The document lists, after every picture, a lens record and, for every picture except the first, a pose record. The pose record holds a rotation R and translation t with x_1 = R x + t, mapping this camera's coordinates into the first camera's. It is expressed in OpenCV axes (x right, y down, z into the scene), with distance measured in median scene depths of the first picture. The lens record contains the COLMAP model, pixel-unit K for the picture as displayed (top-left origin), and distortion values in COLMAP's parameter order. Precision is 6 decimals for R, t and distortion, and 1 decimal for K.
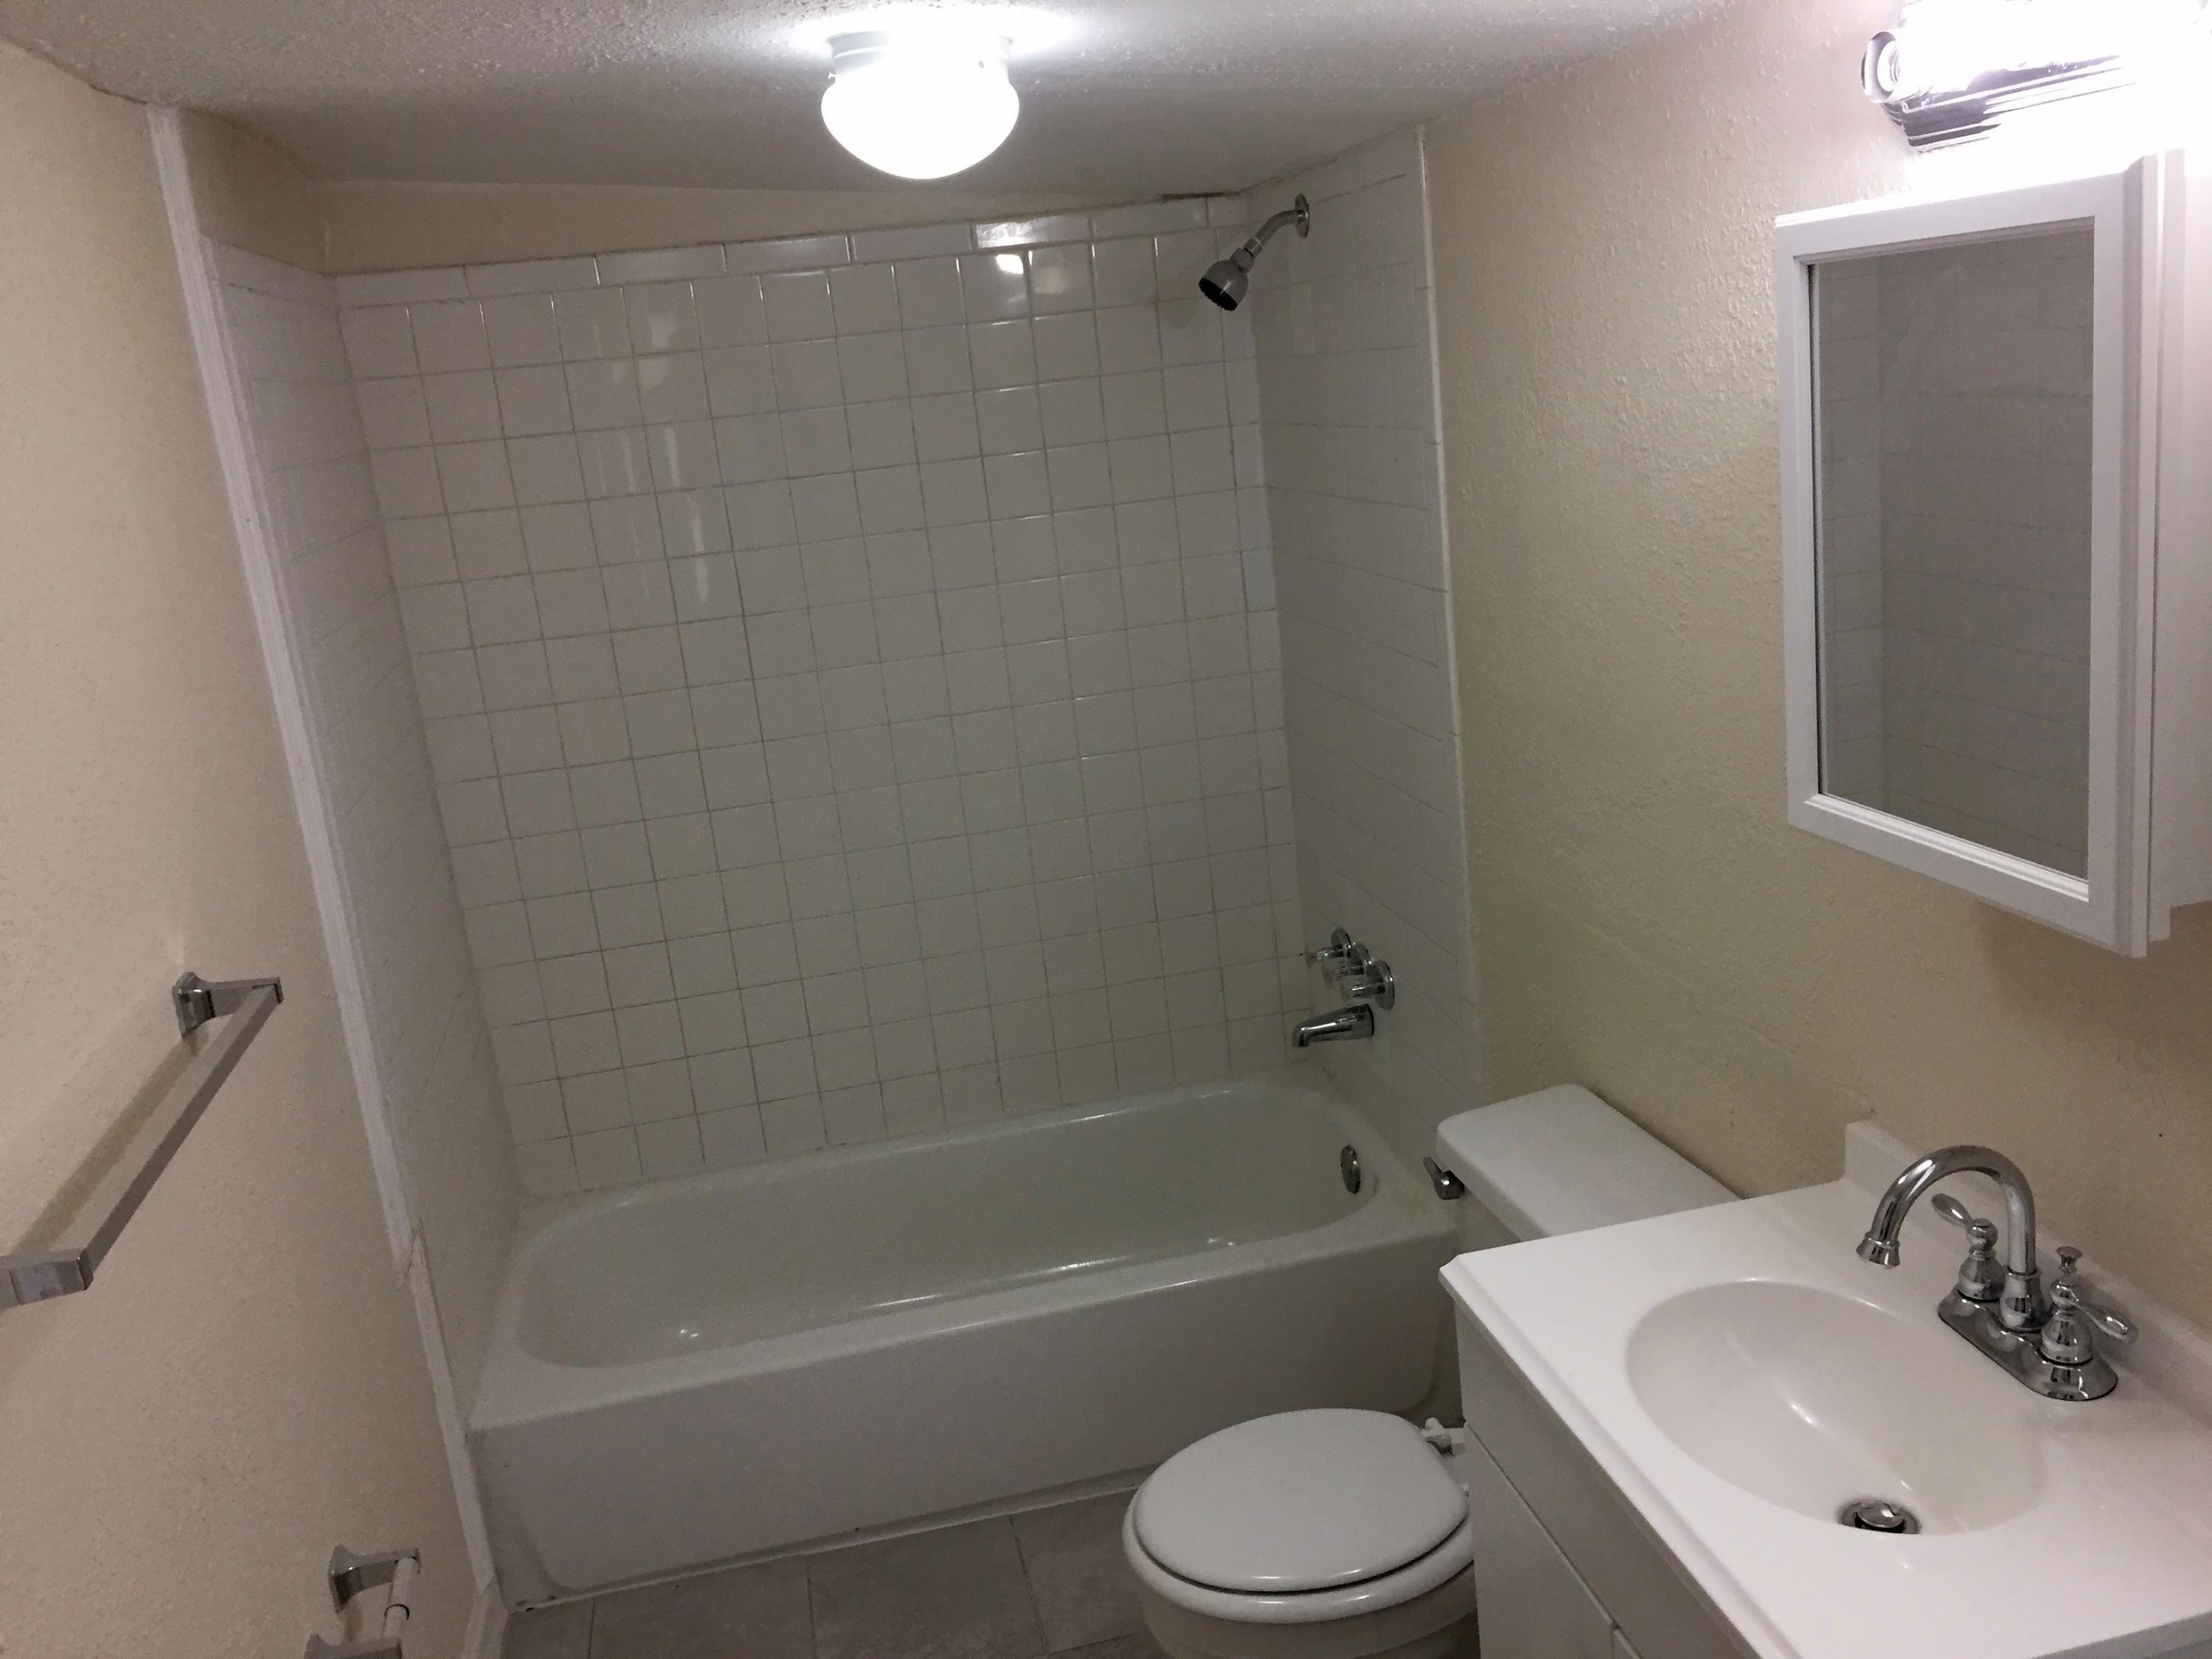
lens RADIAL K [[1924.7, 0, 1112.1], [0, 1924.7, 867.1], [0, 0, 1]] dist [0.092630, -0.137505]
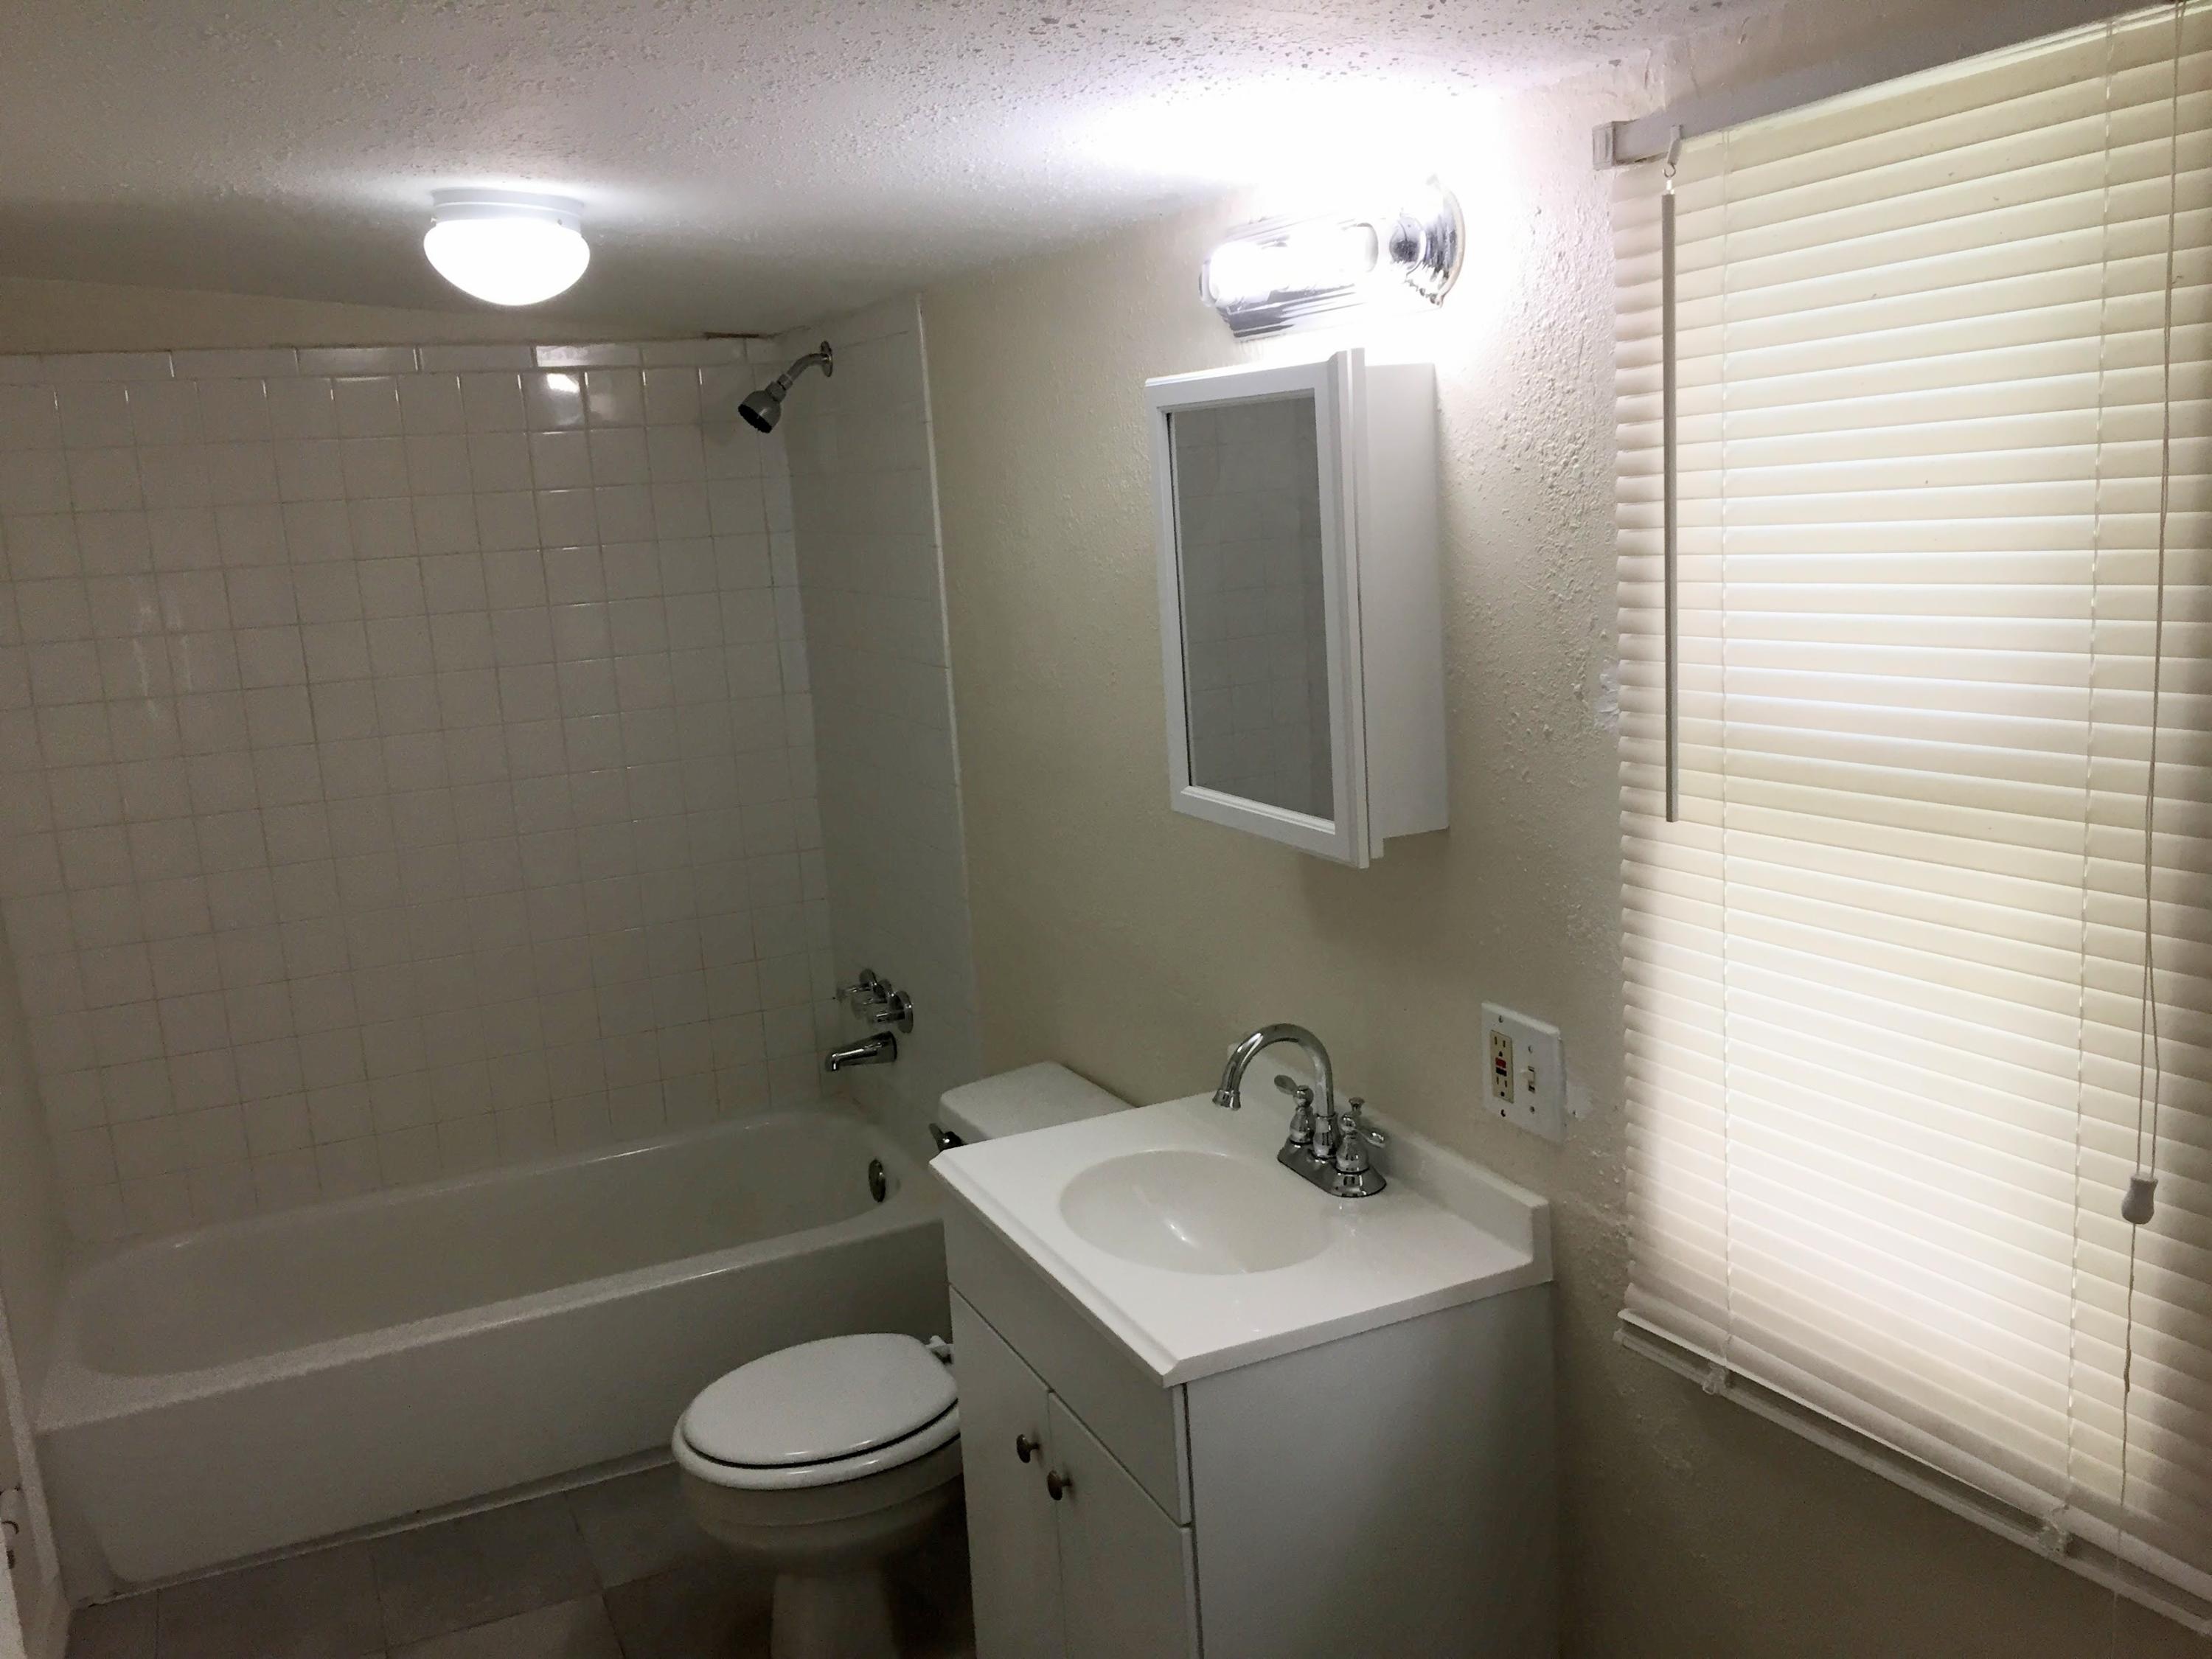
lens RADIAL K [[1924.7, 0, 1112.1], [0, 1924.7, 867.1], [0, 0, 1]] dist [0.092630, -0.137505]
pose [[0.972831, 0.001780, 0.231510, -0.007466], [0.014536, 0.997528, -0.068749, 0.069984], [-0.231060, 0.070246, 0.970400, -0.200651]]
